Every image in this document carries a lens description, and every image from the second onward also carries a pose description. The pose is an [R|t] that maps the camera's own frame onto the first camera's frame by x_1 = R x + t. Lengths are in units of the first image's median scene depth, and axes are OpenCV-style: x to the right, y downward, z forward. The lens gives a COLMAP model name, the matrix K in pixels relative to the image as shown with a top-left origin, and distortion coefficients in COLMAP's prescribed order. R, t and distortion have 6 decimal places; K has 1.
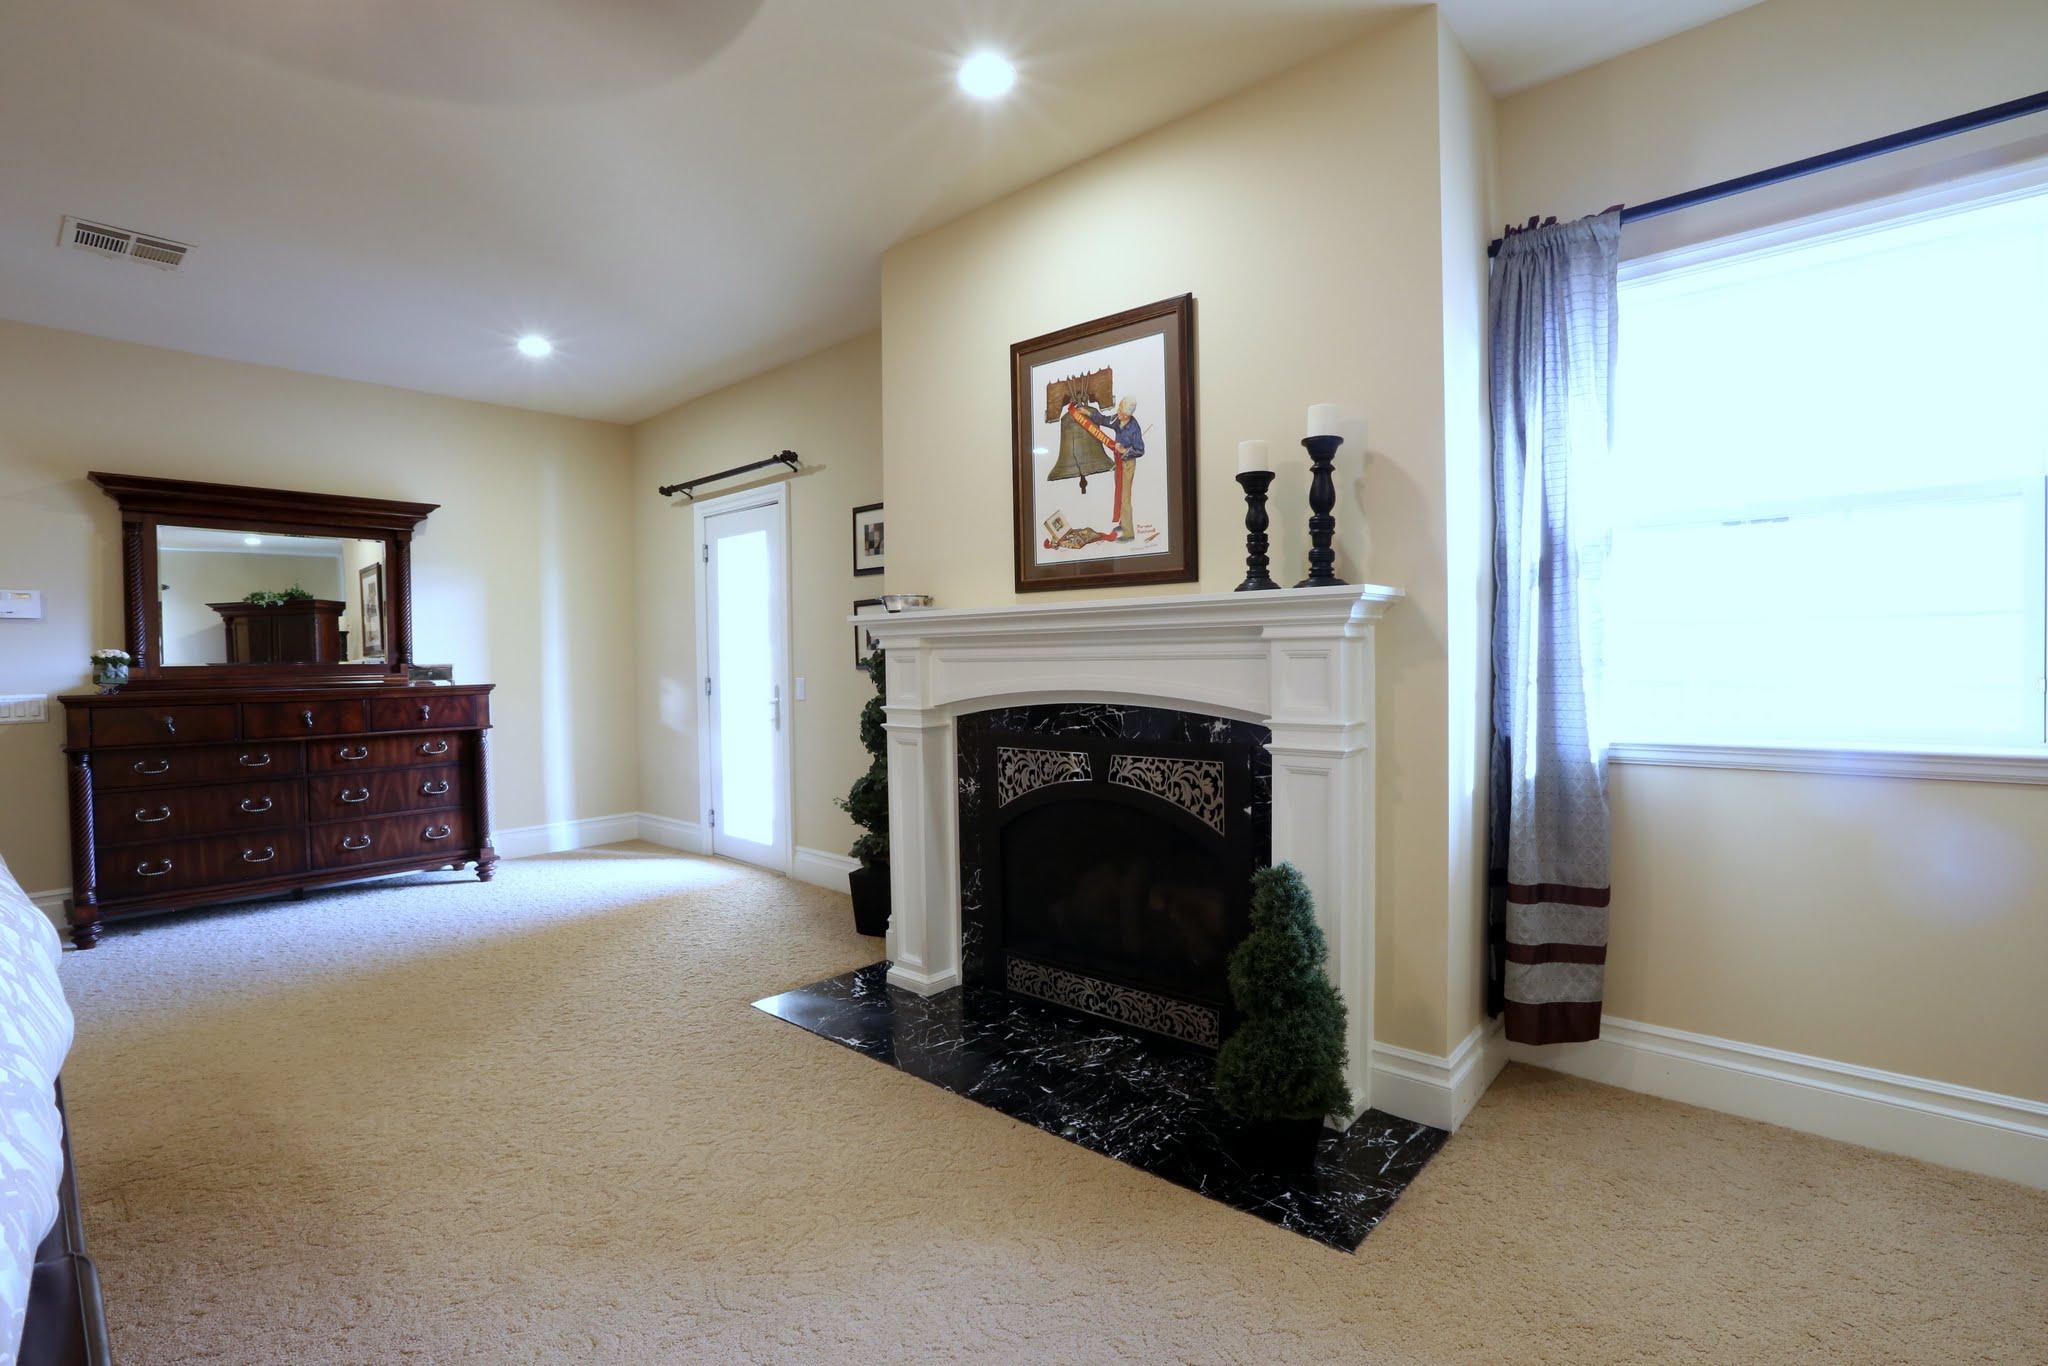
lens RADIAL K [[946.6, 0, 1024.8], [0, 946.6, 684.1], [0, 0, 1]] dist [-0.052465, 0.001871]
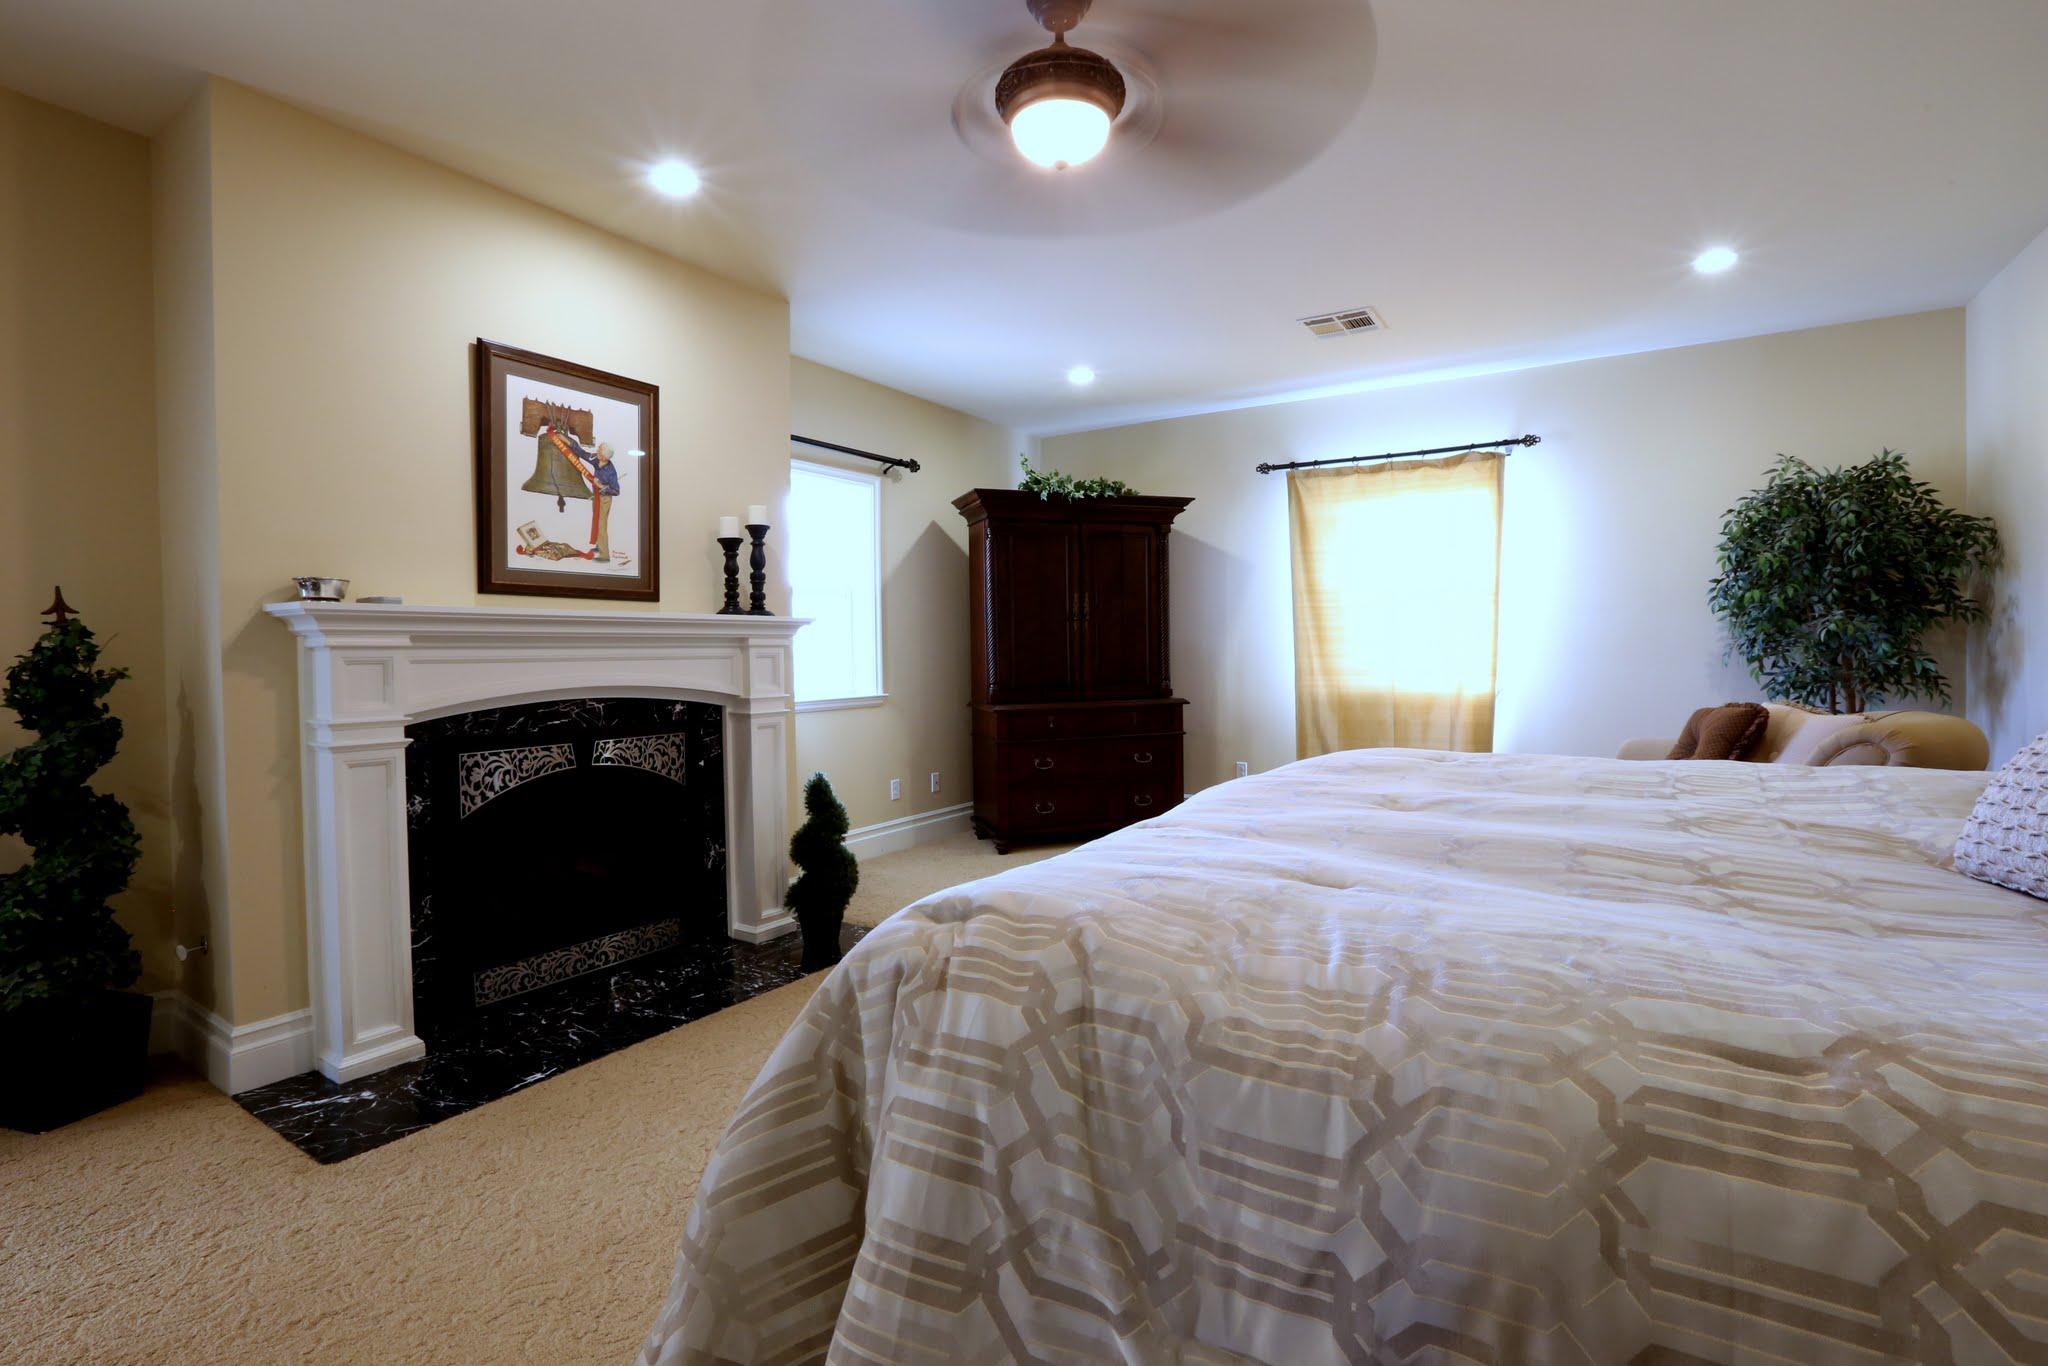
lens RADIAL K [[946.6, 0, 1029.7], [0, 946.6, 677.4], [0, 0, 1]] dist [-0.052465, 0.001871]
pose [[-0.157977, -0.015664, 0.987319, -1.136738], [0.037939, 0.999040, 0.021920, -0.009574], [-0.986714, 0.040921, -0.157231, 0.646029]]
